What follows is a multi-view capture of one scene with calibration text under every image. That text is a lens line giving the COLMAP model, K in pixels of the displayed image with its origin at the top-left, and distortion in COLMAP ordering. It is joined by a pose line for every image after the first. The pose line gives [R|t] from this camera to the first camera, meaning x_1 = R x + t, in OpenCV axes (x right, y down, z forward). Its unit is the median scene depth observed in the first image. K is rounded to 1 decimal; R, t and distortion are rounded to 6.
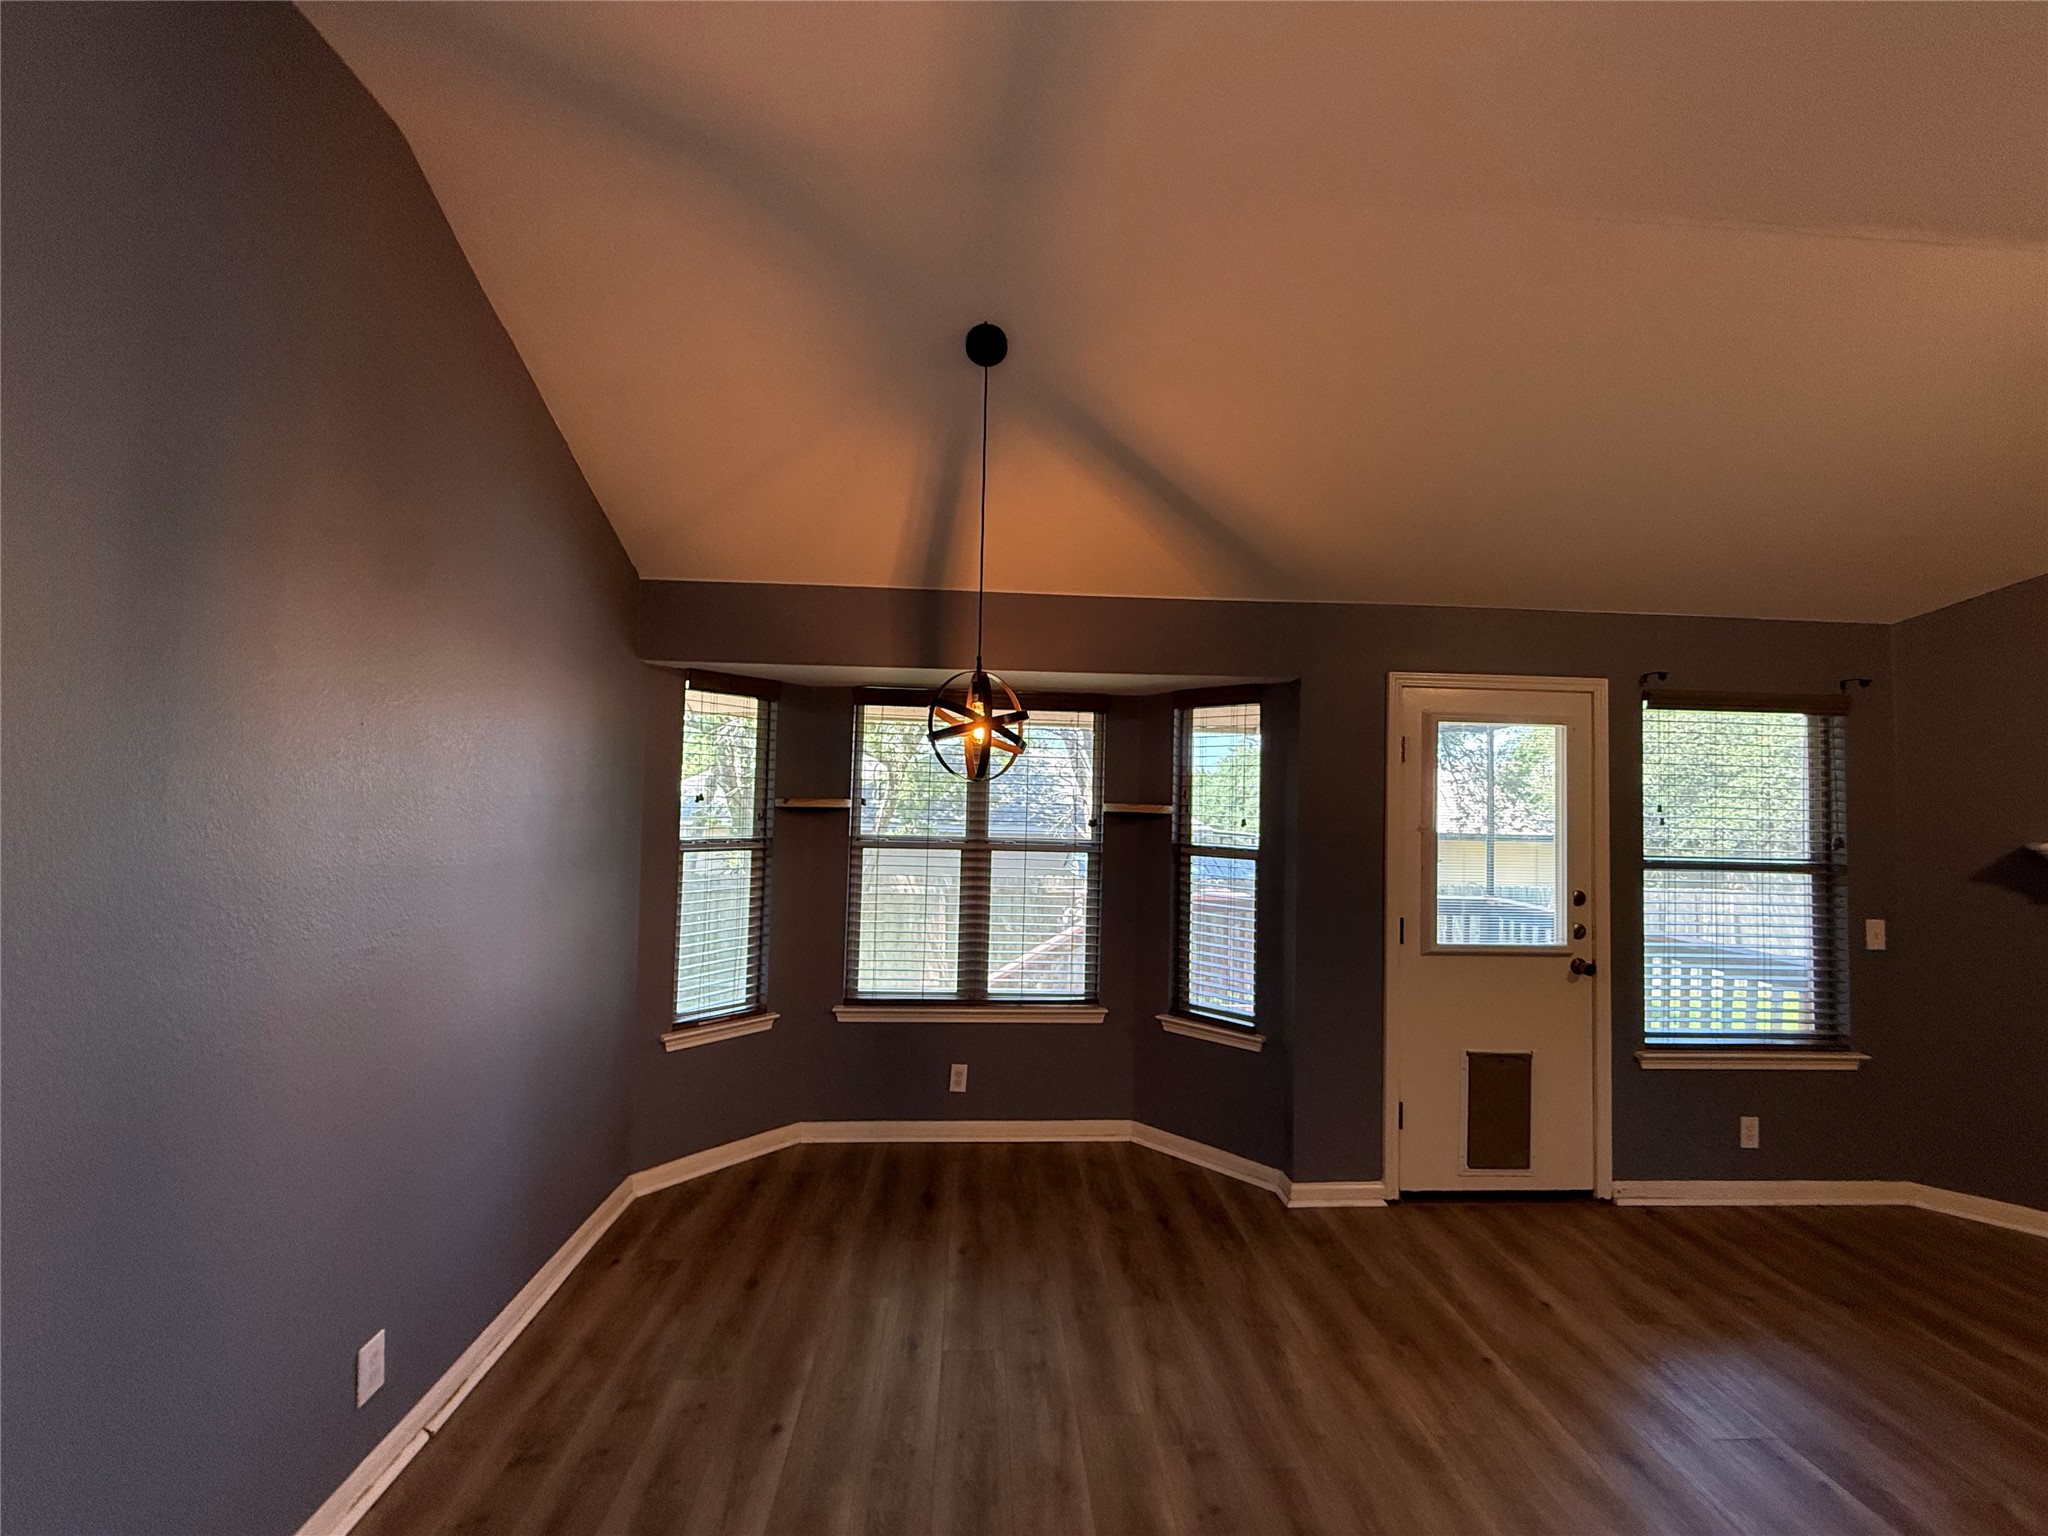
lens RADIAL K [[820.0, 0, 1009.6], [0, 820.0, 754.6], [0, 0, 1]] dist [0.001168, -0.000401]
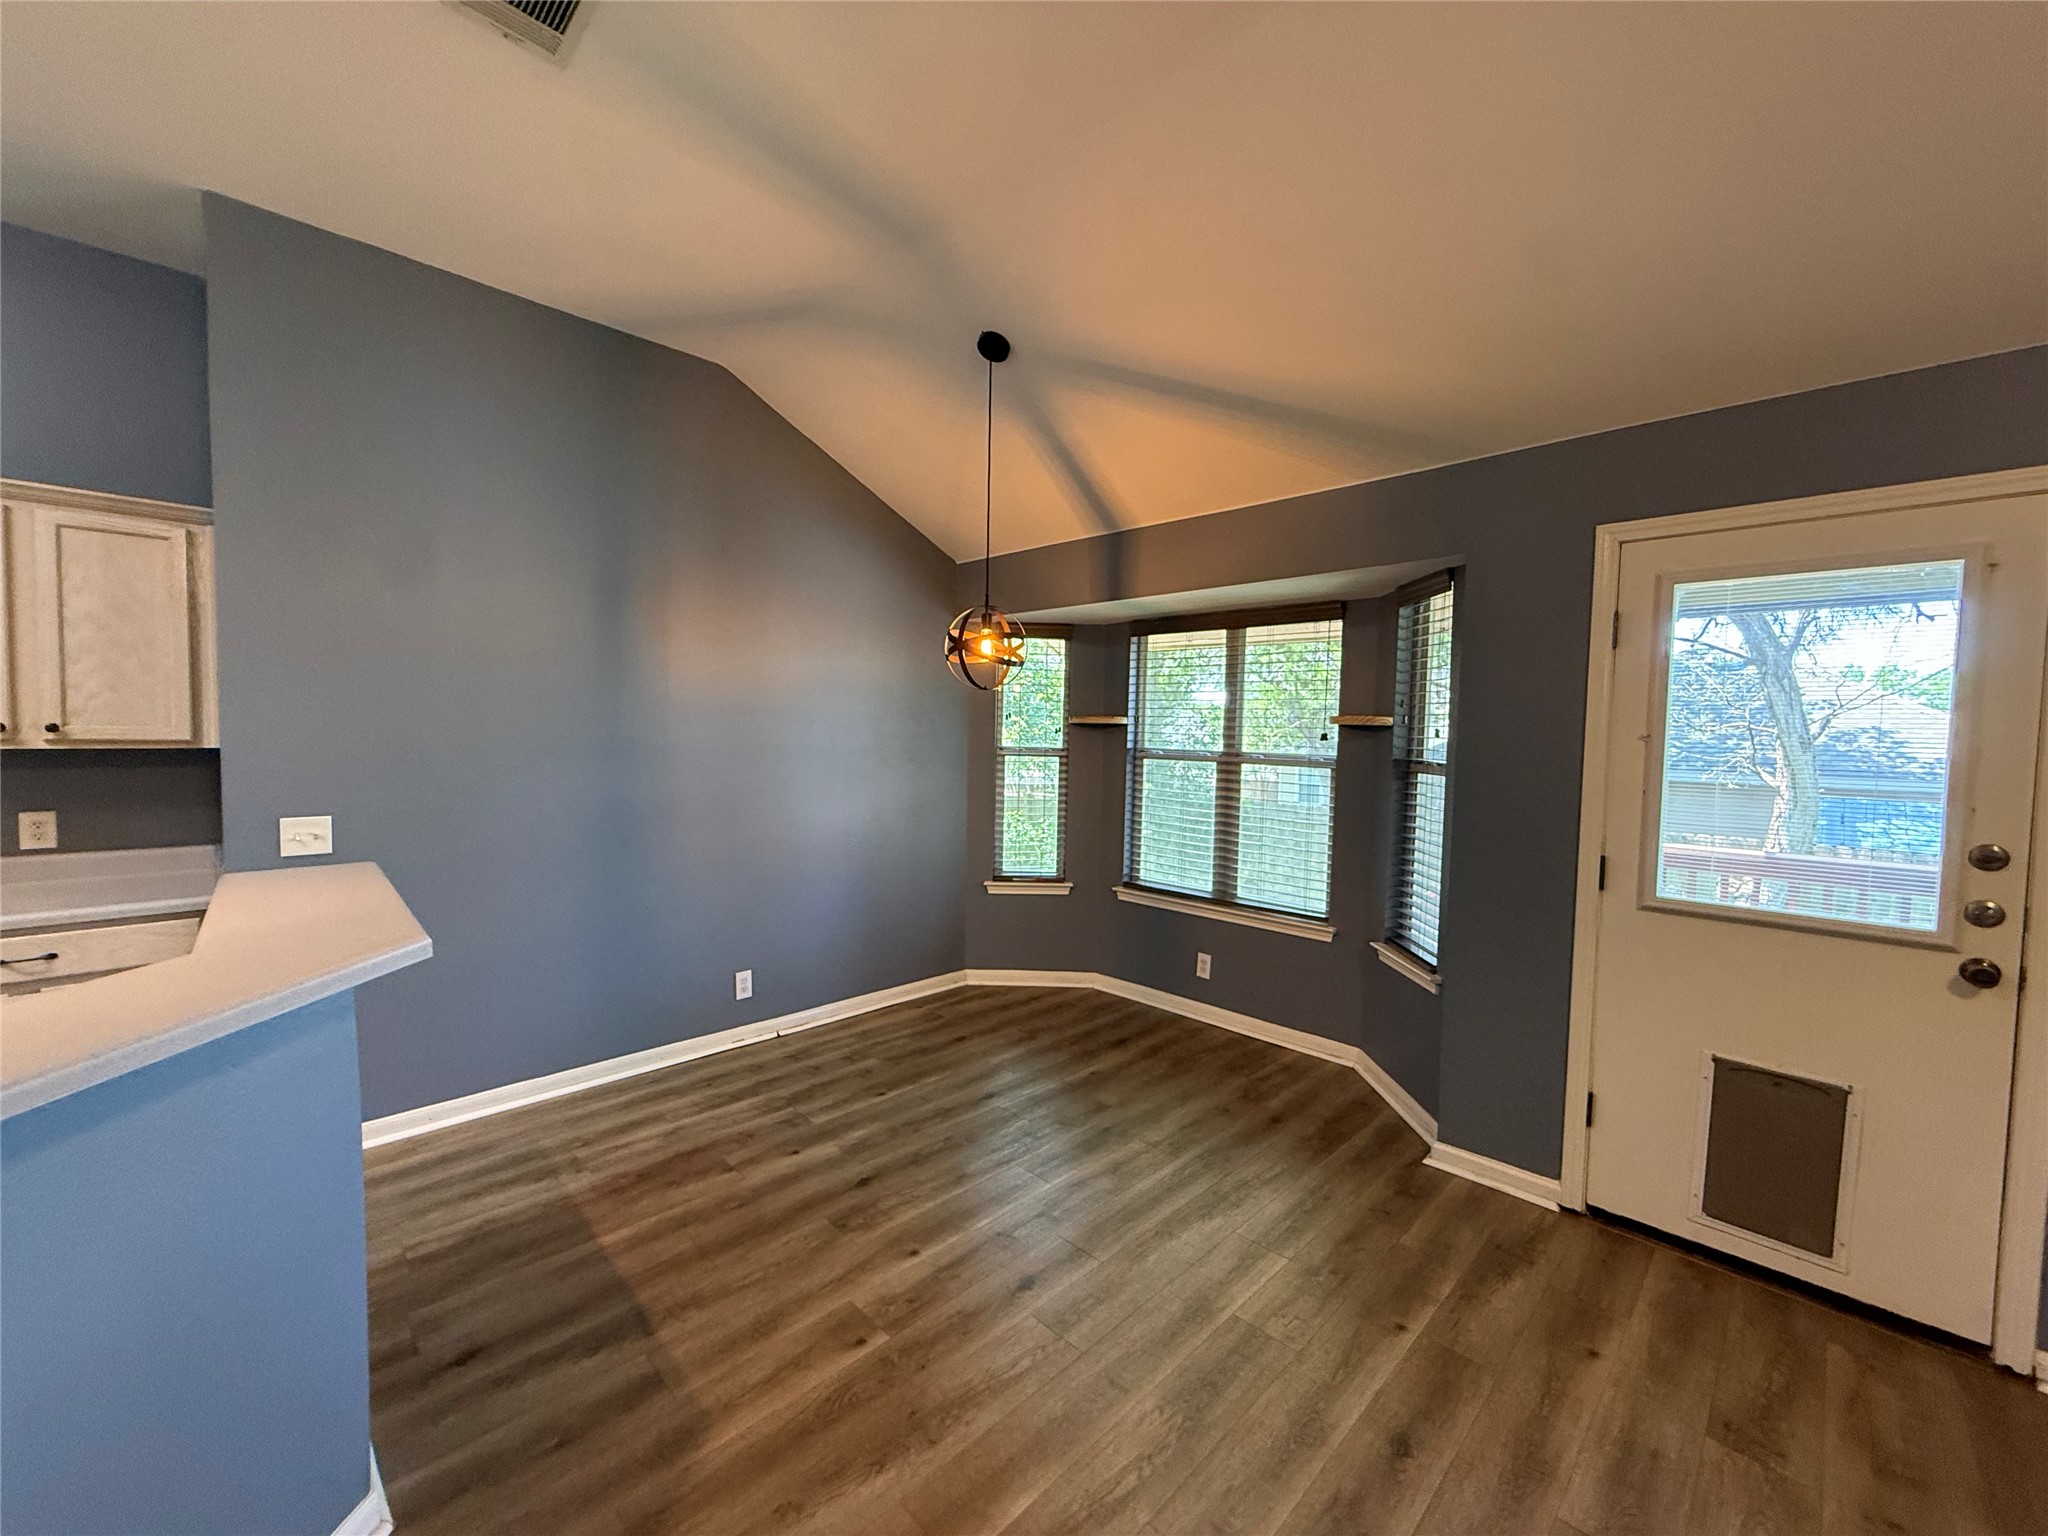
lens RADIAL K [[820.0, 0, 1005.7], [0, 820.0, 747.4], [0, 0, 1]] dist [0.001168, -0.000401]
pose [[0.656000, 0.009392, -0.754702, 0.676367], [0.037155, 0.998308, 0.044719, 0.044352], [0.753846, -0.057376, 0.654542, 0.098447]]
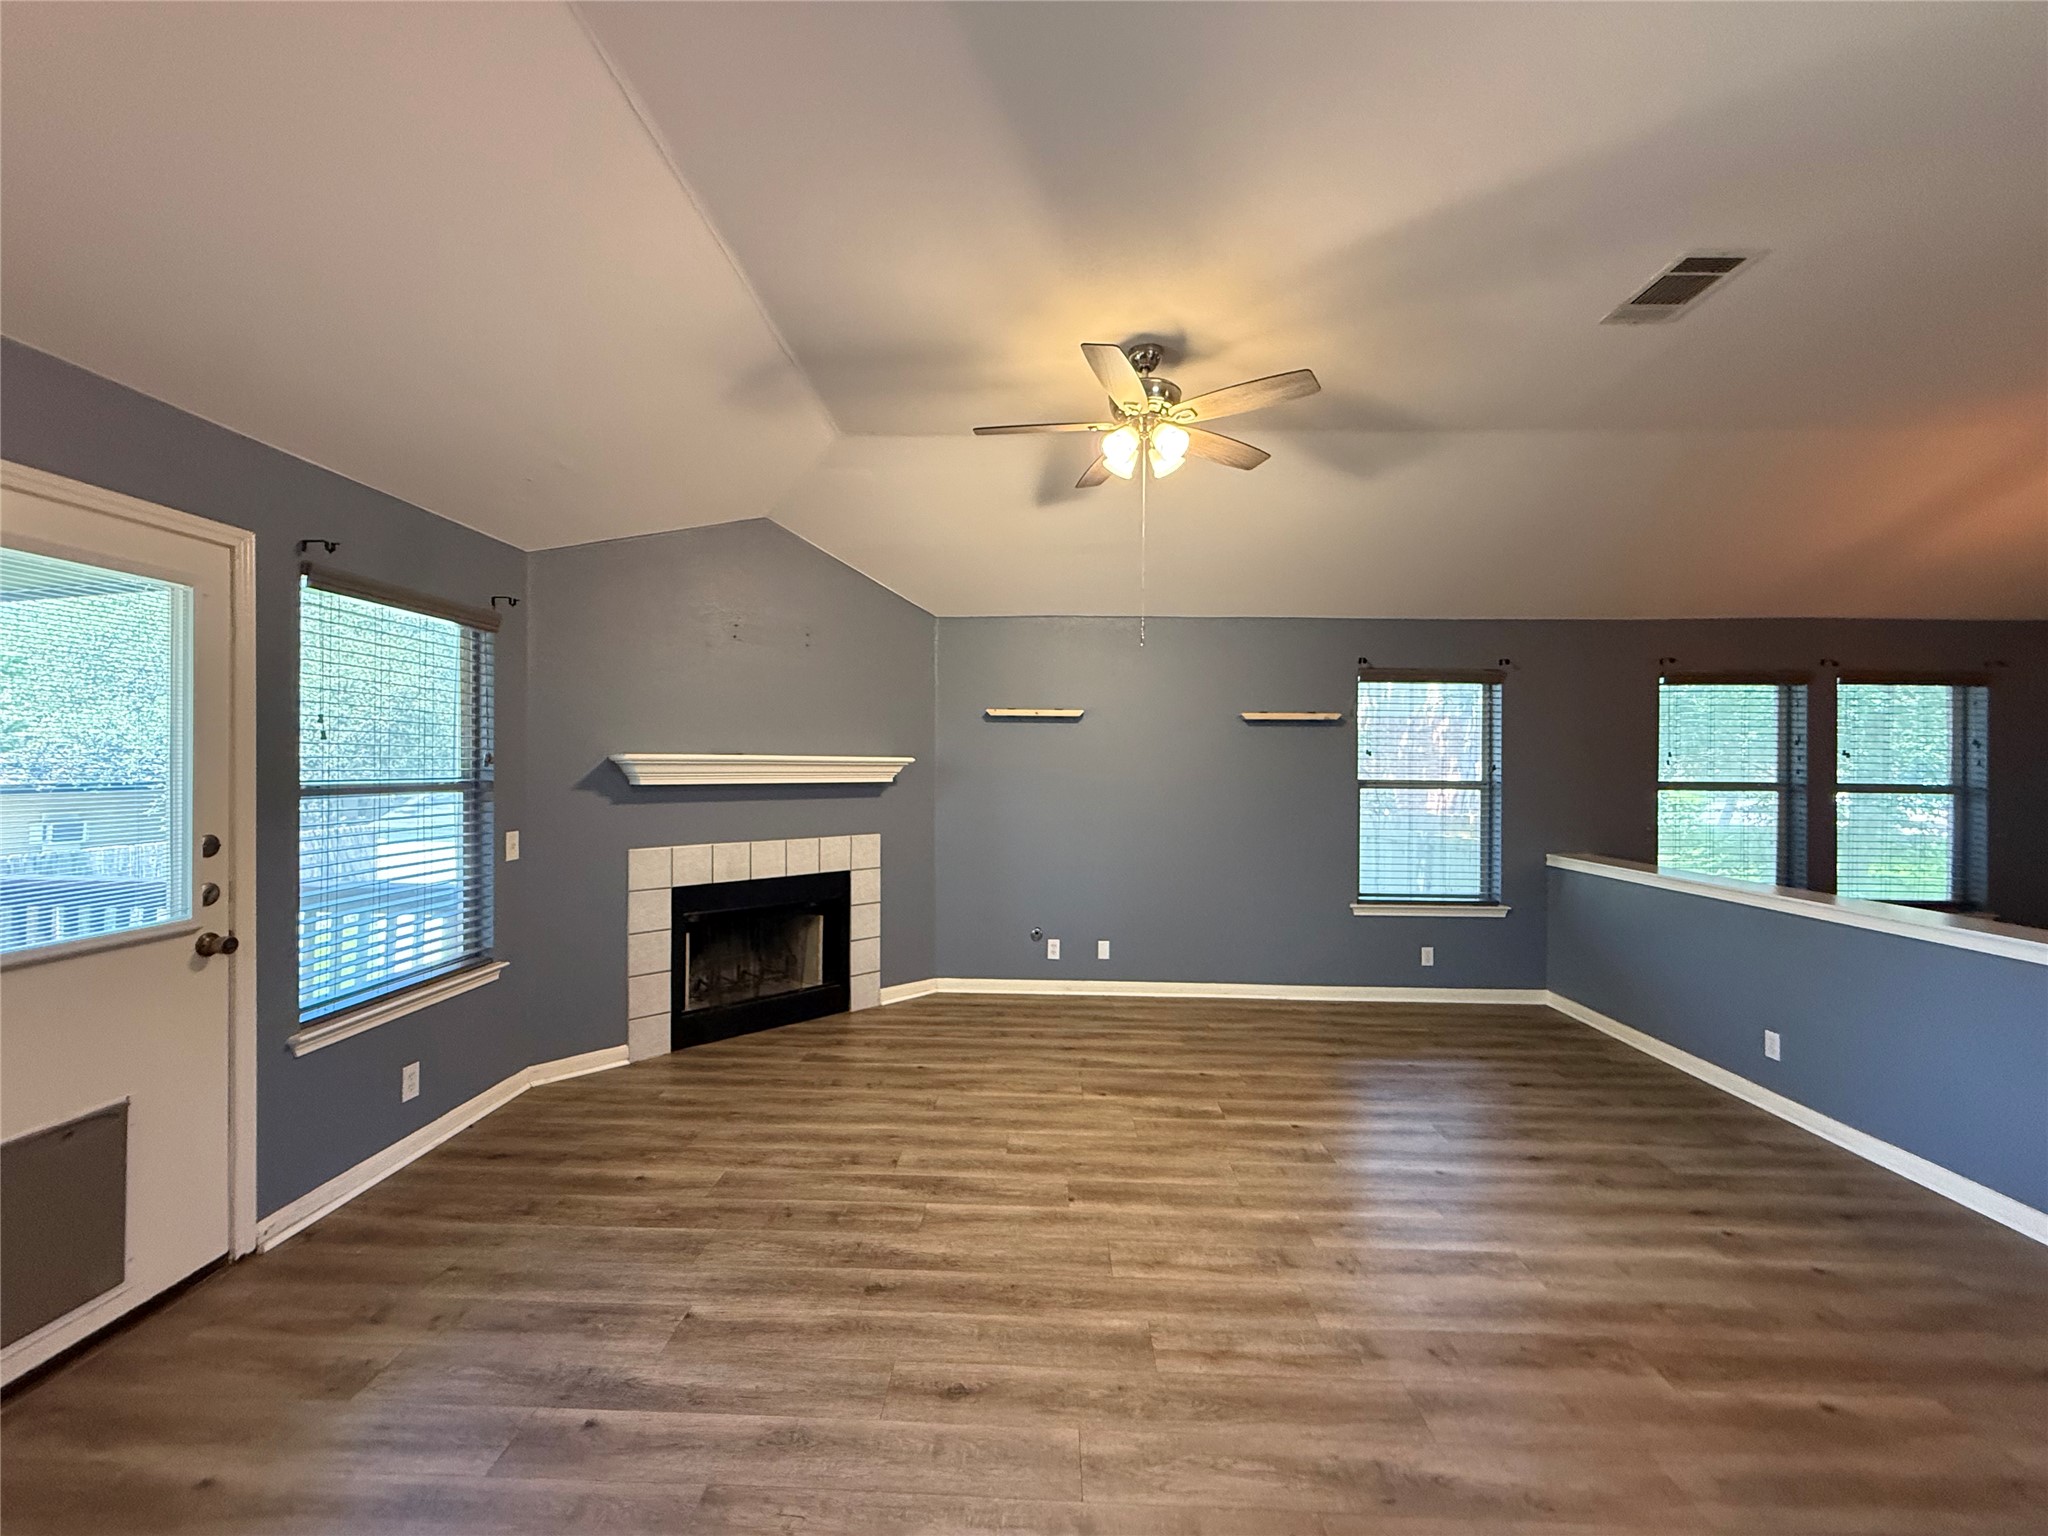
lens RADIAL K [[820.0, 0, 1018.9], [0, 820.0, 769.3], [0, 0, 1]] dist [0.001168, -0.000401]
pose [[0.092882, -0.029291, 0.995246, 0.079605], [-0.046588, 0.998345, 0.033730, 0.057364], [-0.994587, -0.049500, 0.091363, 0.271931]]
